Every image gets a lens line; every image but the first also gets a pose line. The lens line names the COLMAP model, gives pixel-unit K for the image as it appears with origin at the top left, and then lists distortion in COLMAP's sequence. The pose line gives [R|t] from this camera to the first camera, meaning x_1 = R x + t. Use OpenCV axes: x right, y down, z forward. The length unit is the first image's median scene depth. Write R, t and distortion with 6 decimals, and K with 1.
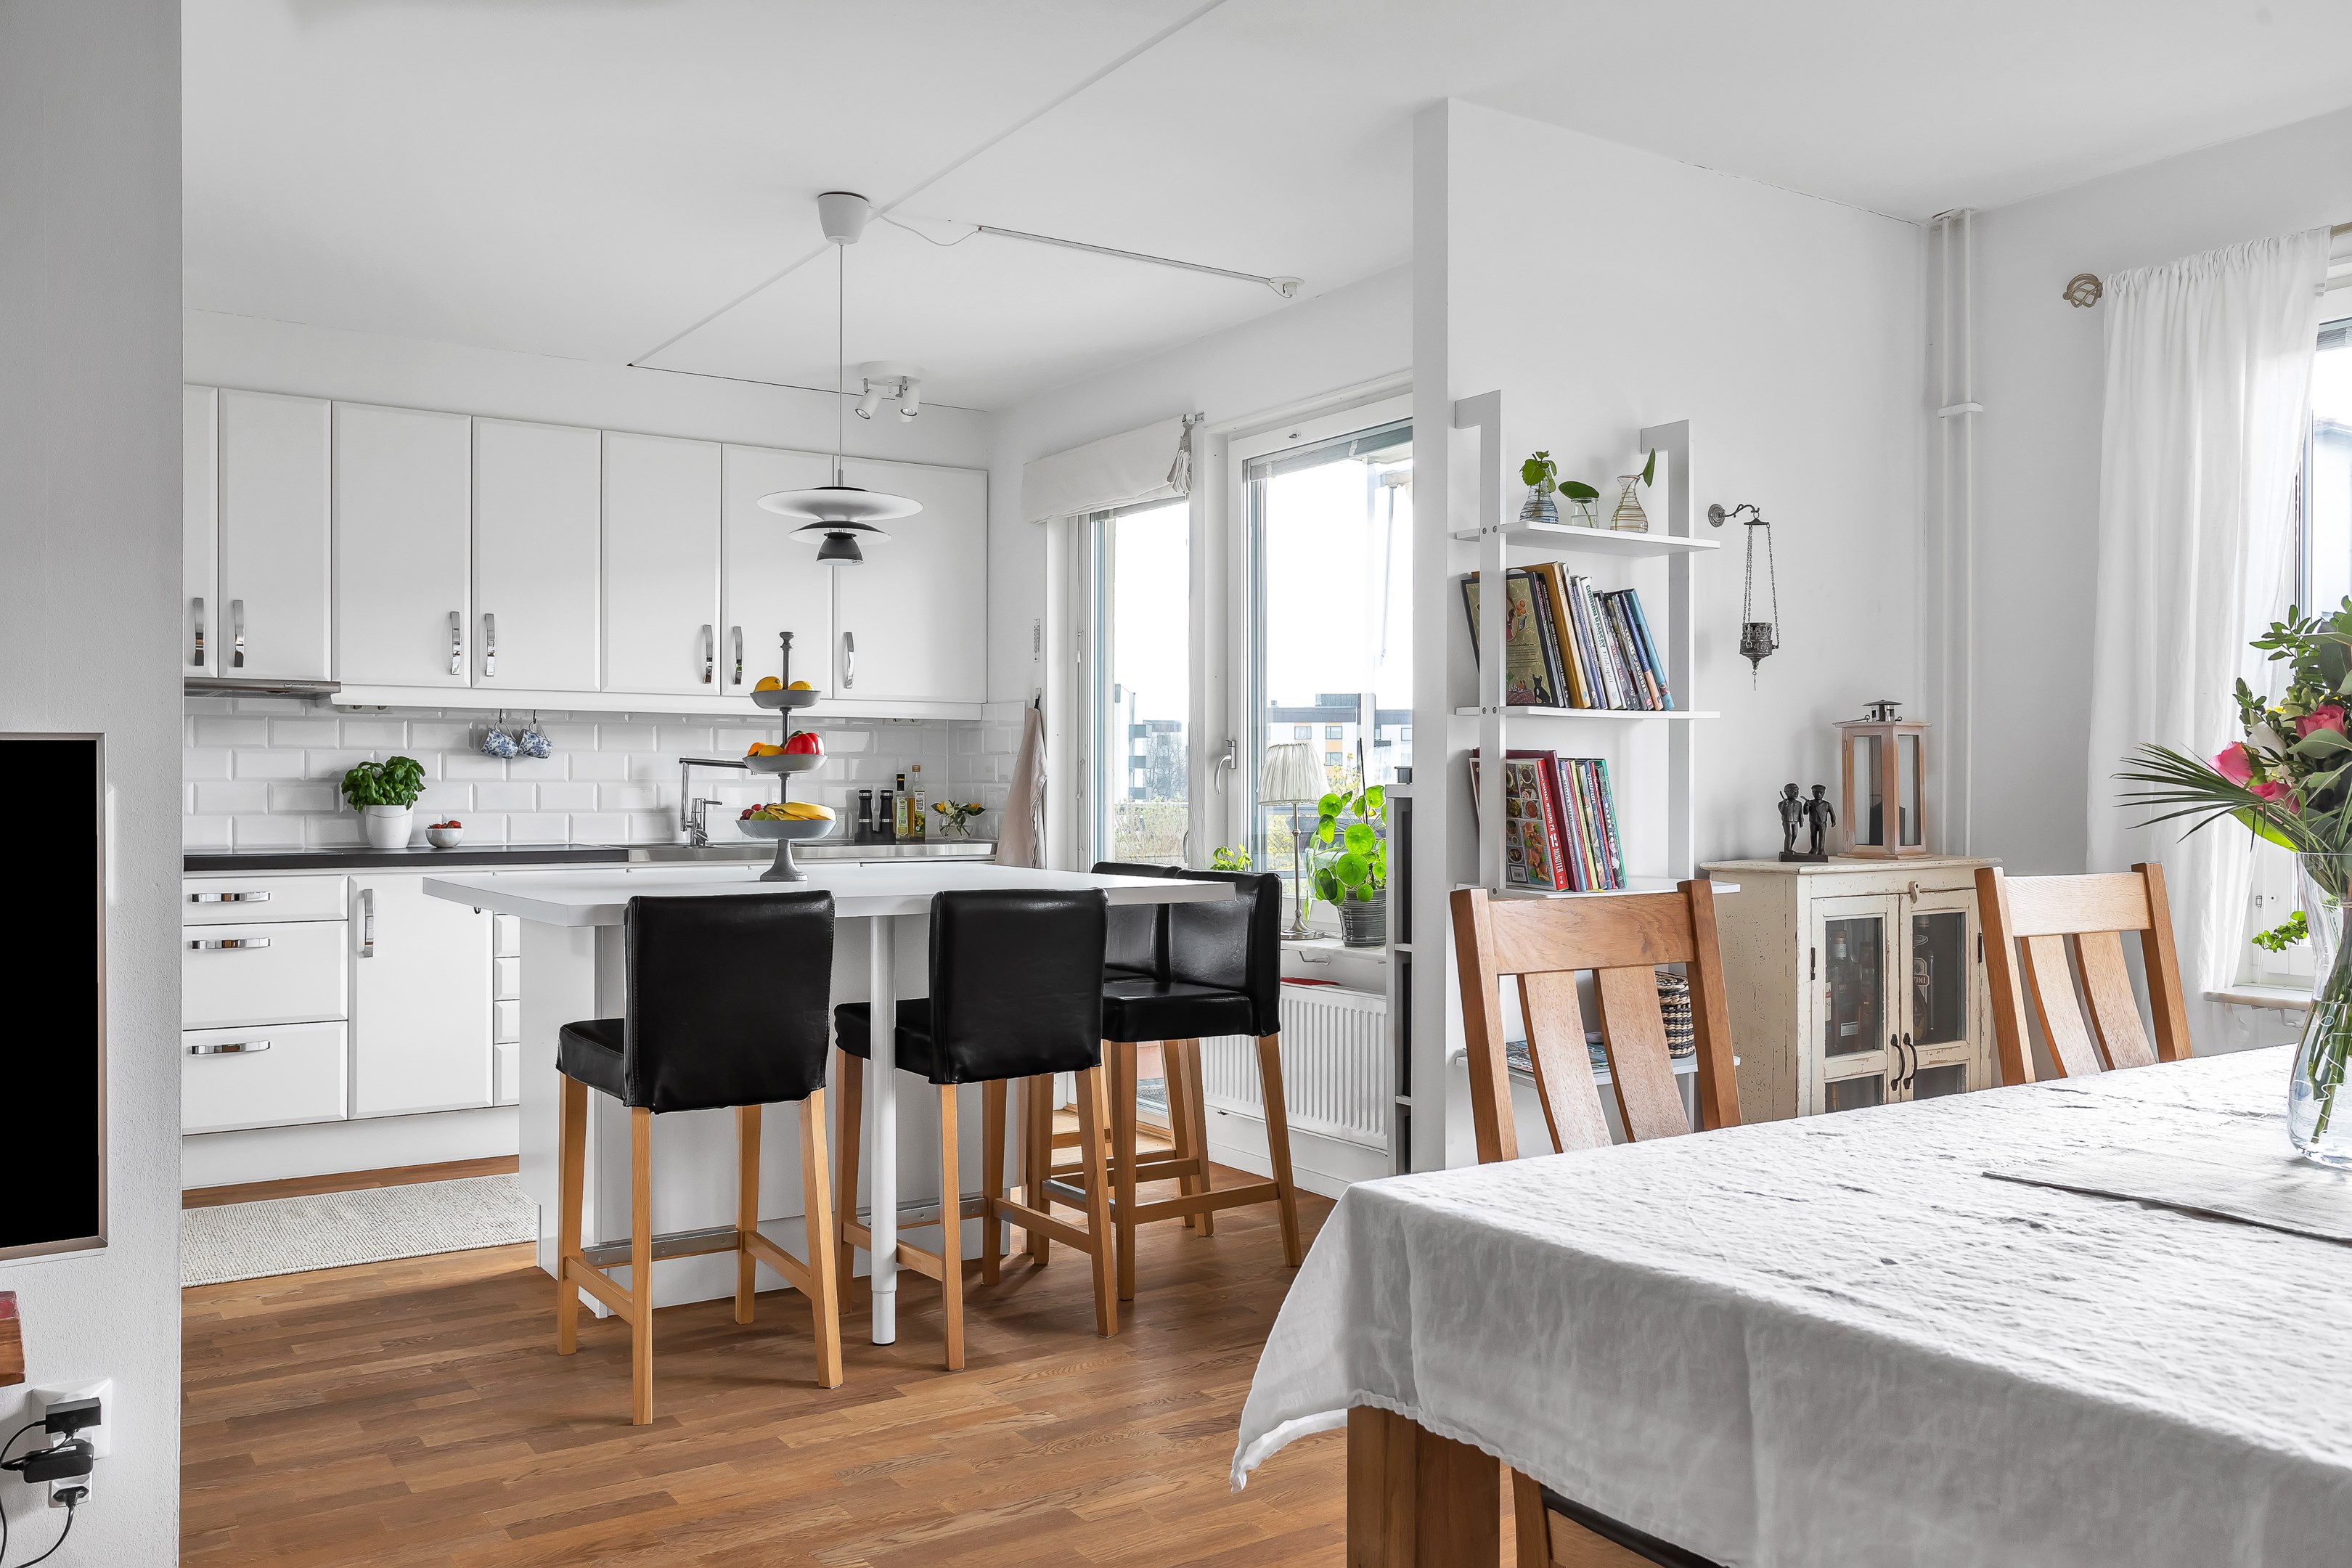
lens RADIAL K [[1854.8, 0, 1172.8], [0, 1854.8, 762.5], [0, 0, 1]] dist [-0.011334, 0.037072]
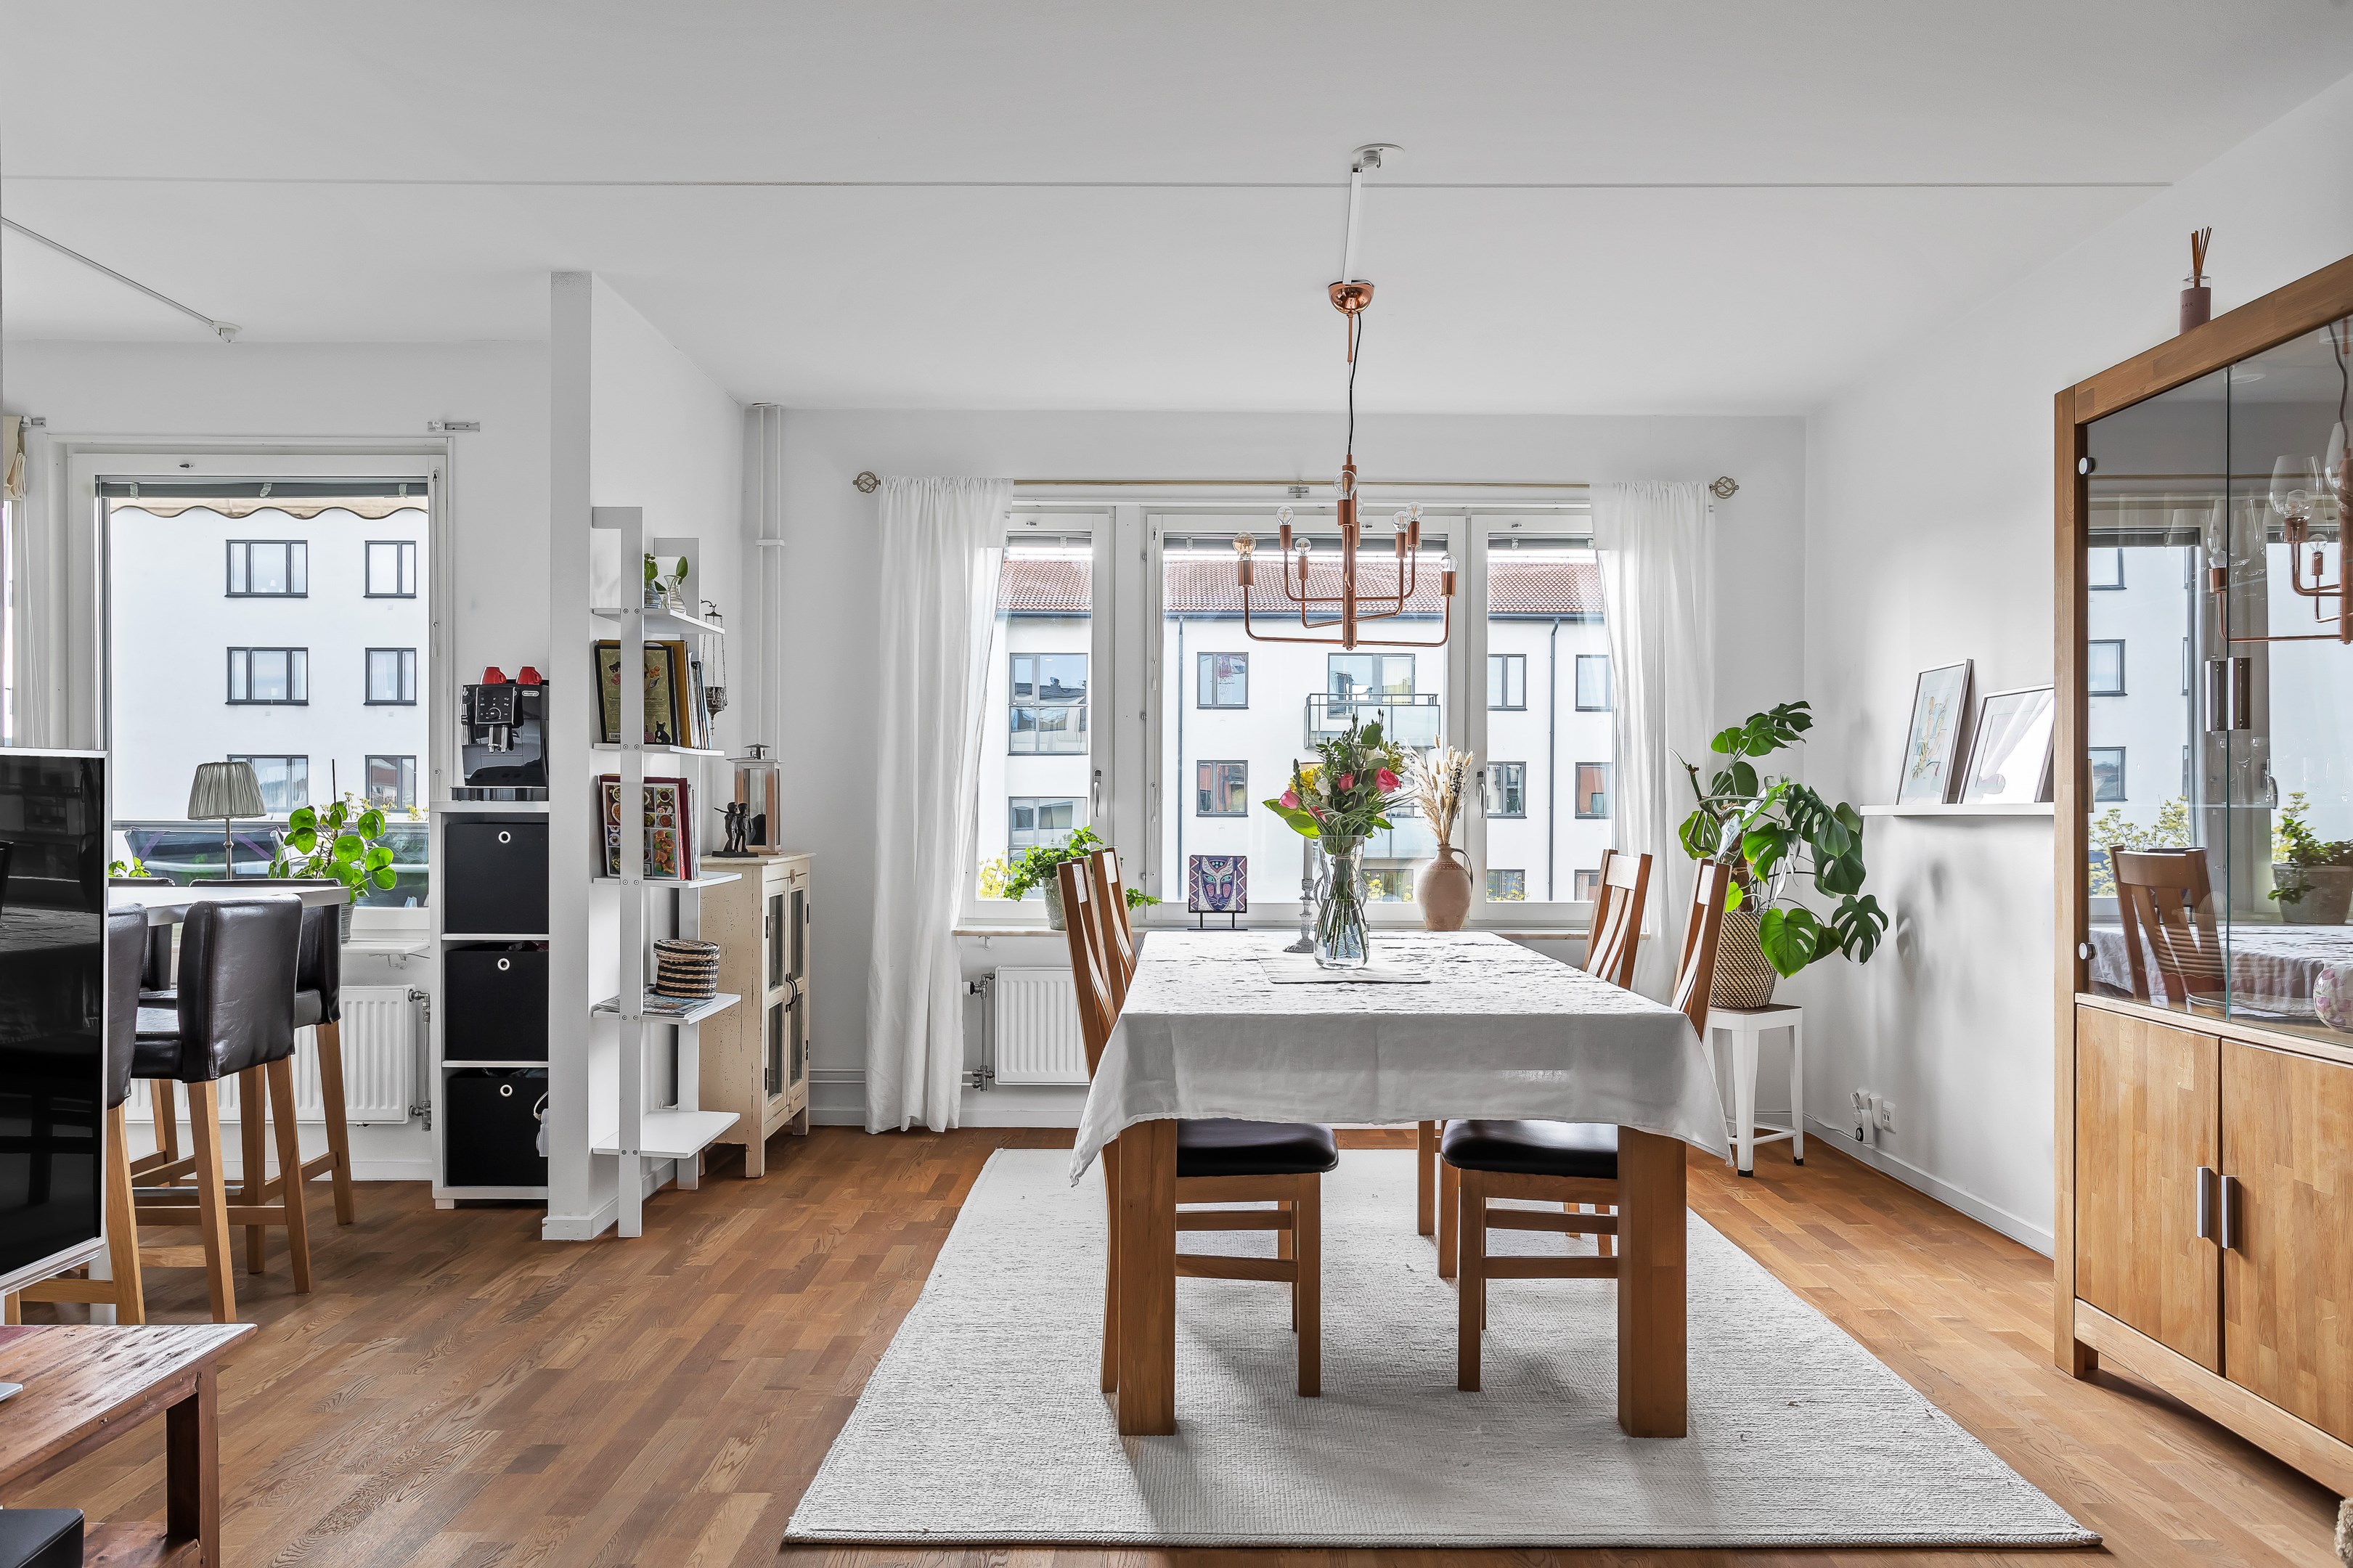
lens RADIAL K [[1777.0, 0, 1181.9], [0, 1777.0, 802.9], [0, 0, 1]] dist [0.008565, 0.002971]
pose [[0.542025, 0.004893, 0.840348, -0.688731], [-0.015435, 0.999872, 0.004134, 0.000822], [-0.840221, -0.015211, 0.542031, -0.024029]]
